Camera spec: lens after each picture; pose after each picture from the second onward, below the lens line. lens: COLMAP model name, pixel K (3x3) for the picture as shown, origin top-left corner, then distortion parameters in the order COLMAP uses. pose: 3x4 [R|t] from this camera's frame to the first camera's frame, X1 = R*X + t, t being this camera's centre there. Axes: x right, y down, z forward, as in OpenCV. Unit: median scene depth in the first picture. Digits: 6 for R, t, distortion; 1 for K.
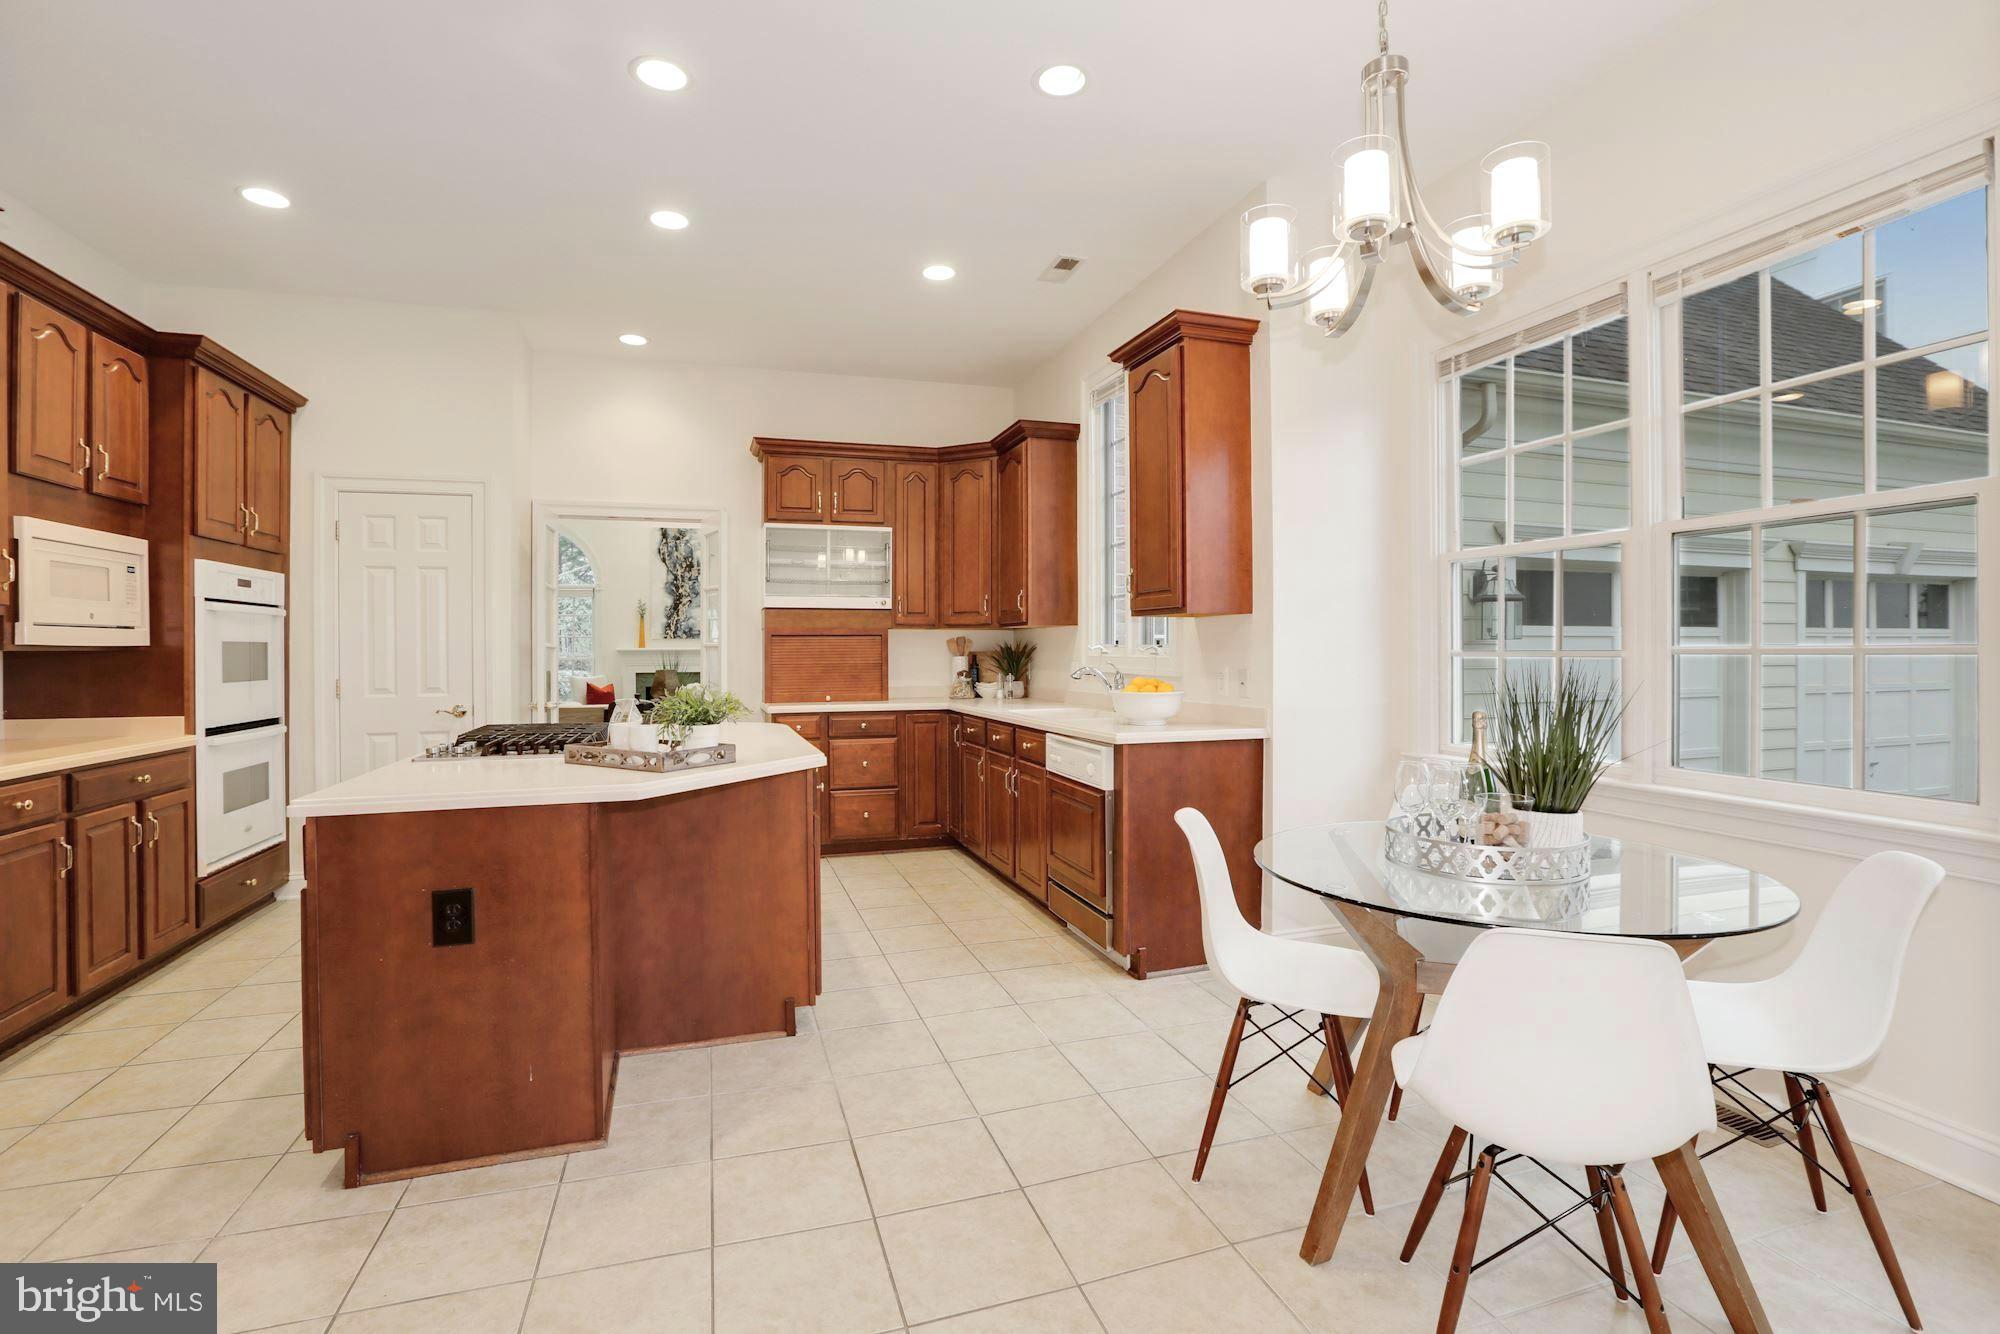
lens RADIAL K [[904.9, 0, 987.1], [0, 904.9, 654.1], [0, 0, 1]] dist [-0.033923, 0.005591]
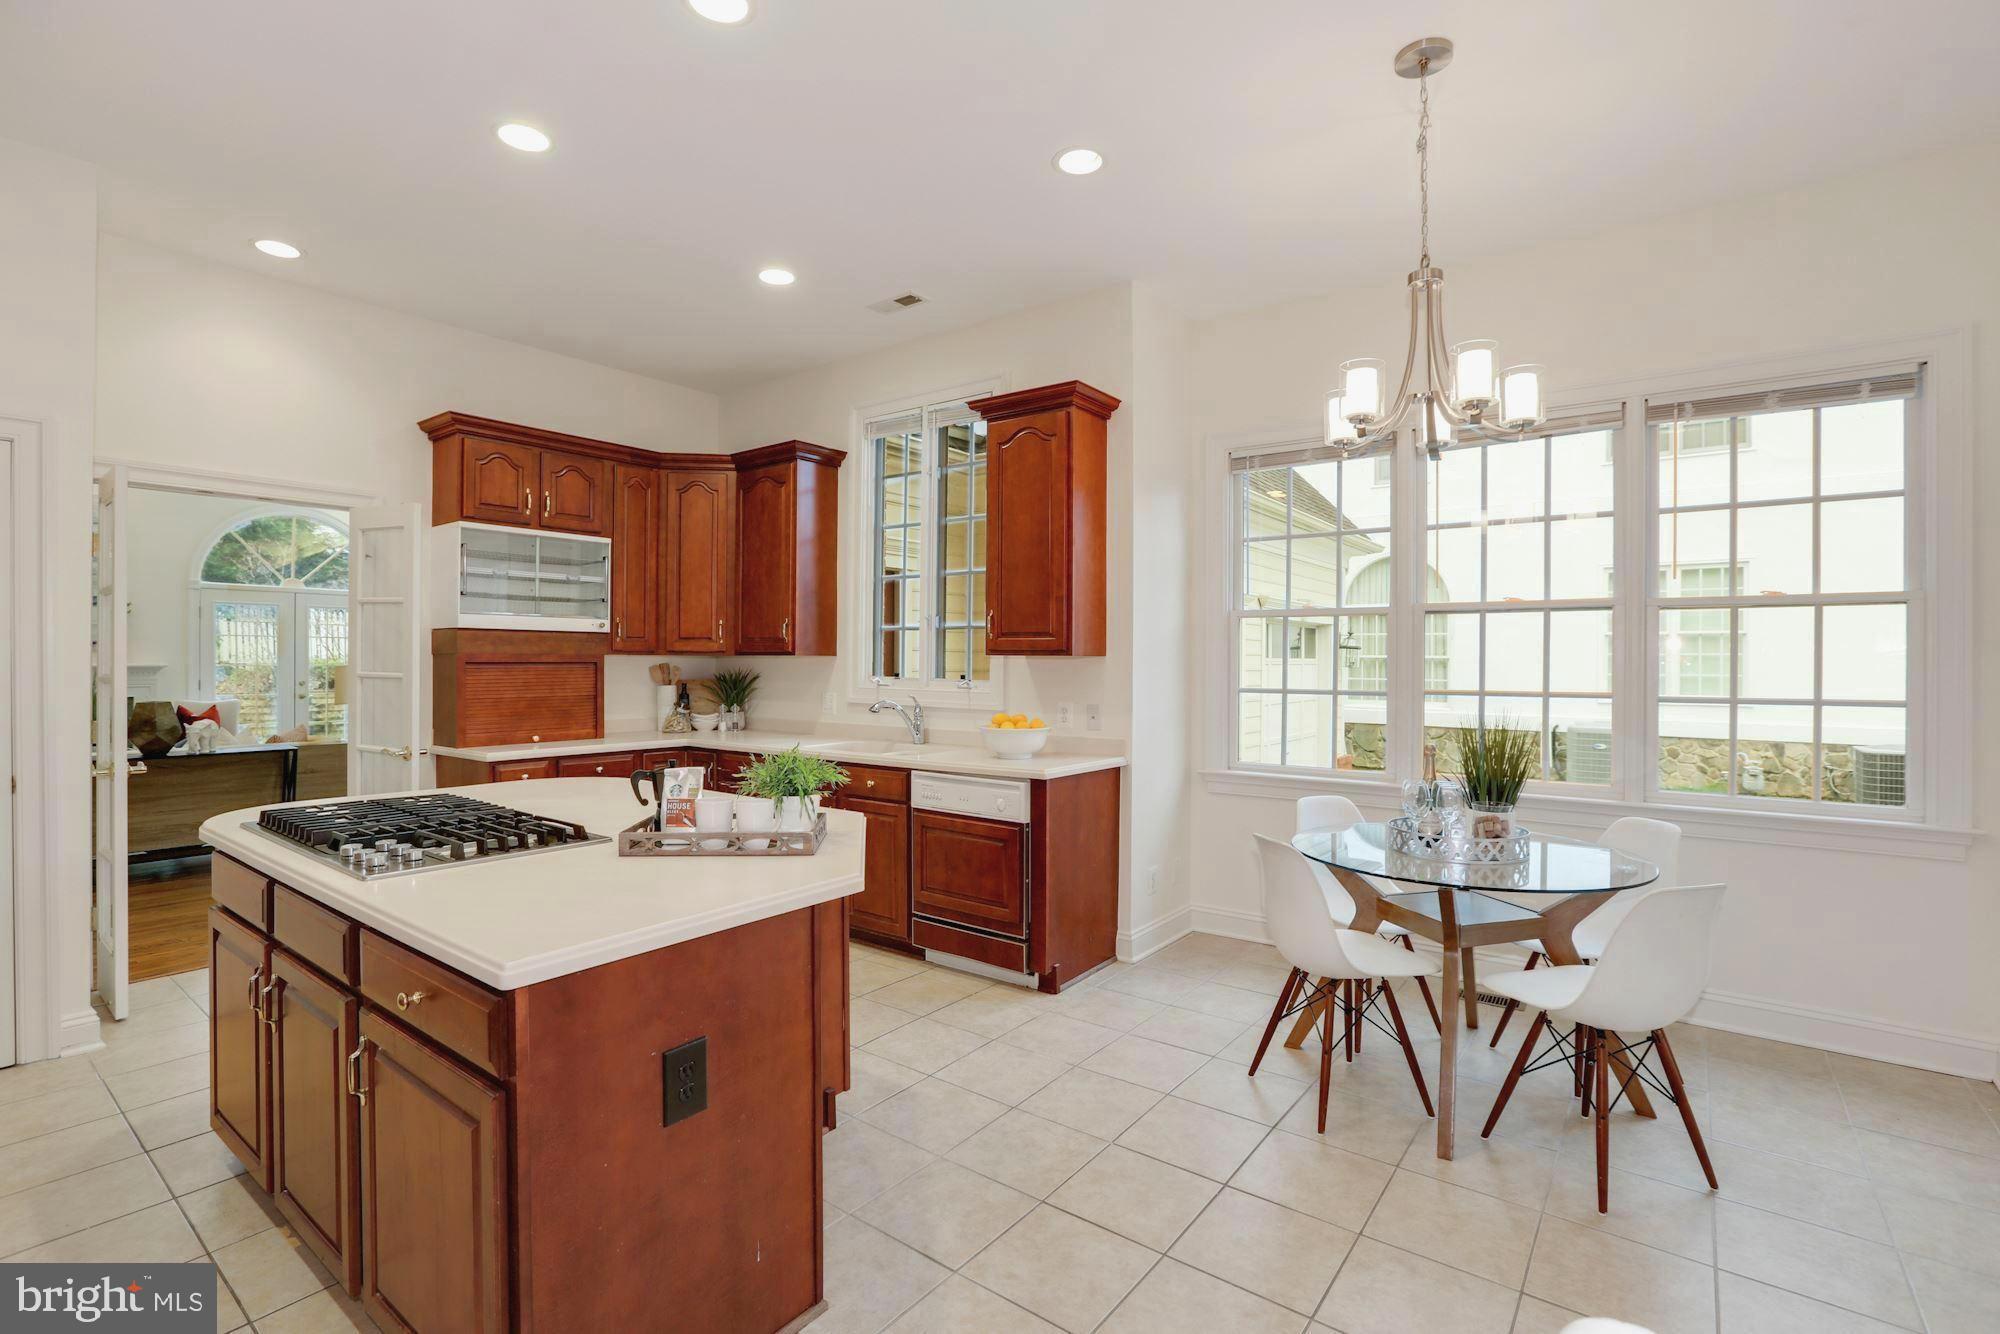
lens RADIAL K [[904.9, 0, 995.5], [0, 904.9, 670.5], [0, 0, 1]] dist [-0.033923, 0.005591]
pose [[0.825231, 0.000243, 0.564795, -0.297500], [-0.003774, 0.999980, 0.005084, -0.020126], [-0.564783, -0.006327, 0.825216, 0.085860]]
